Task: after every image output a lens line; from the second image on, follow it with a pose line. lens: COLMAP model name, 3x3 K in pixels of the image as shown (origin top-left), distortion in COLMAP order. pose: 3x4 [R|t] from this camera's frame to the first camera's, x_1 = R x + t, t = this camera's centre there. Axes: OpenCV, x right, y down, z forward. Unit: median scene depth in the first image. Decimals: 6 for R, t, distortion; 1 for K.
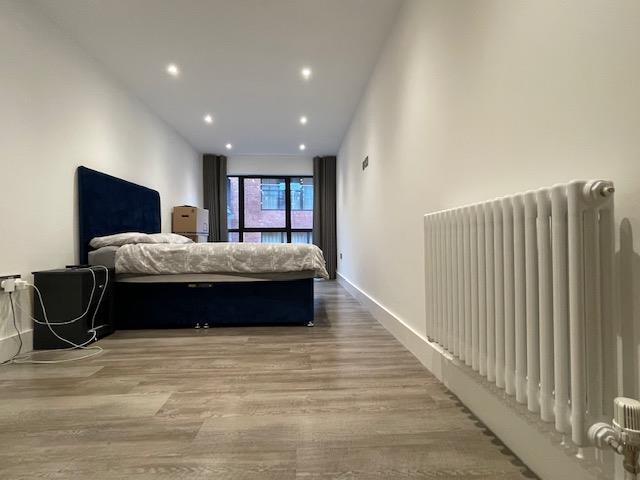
lens RADIAL K [[315.4, 0, 319.0], [0, 315.4, 242.8], [0, 0, 1]] dist [0.002213, 0.000428]
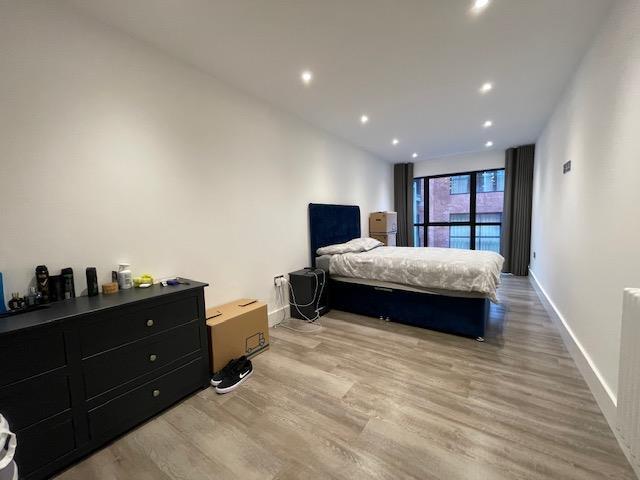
lens RADIAL K [[260.0, 0, 320.1], [0, 260.0, 242.4], [0, 0, 1]] dist [0.003984, -0.001547]
pose [[0.791968, 0.038896, -0.609323, 0.073284], [0.023897, 0.995229, 0.094591, -0.176436], [0.610095, -0.089474, 0.787260, 0.005887]]
